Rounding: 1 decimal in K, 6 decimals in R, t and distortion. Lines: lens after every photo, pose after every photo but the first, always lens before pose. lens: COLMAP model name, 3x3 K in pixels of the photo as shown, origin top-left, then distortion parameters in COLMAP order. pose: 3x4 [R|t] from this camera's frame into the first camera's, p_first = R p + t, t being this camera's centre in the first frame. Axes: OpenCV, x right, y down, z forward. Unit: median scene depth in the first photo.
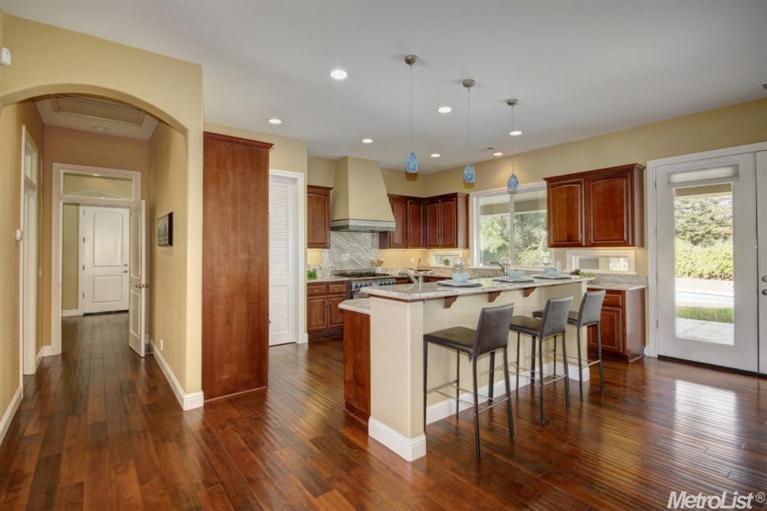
lens RADIAL K [[368.5, 0, 377.3], [0, 368.5, 251.9], [0, 0, 1]] dist [0.002455, -0.004579]
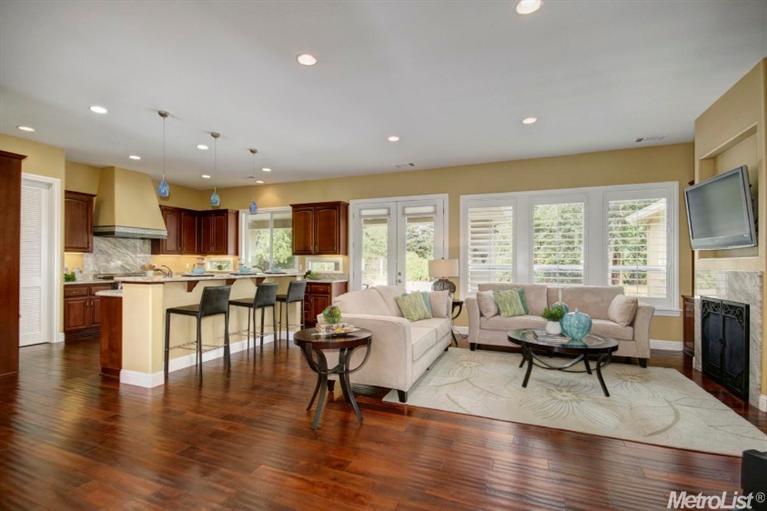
lens RADIAL K [[368.5, 0, 386.9], [0, 368.5, 262.8], [0, 0, 1]] dist [0.002455, -0.004579]
pose [[0.861605, 0.008407, 0.507509, 0.069882], [-0.006410, 0.999963, -0.005682, 0.022824], [-0.507539, 0.001643, 0.861627, -0.370474]]
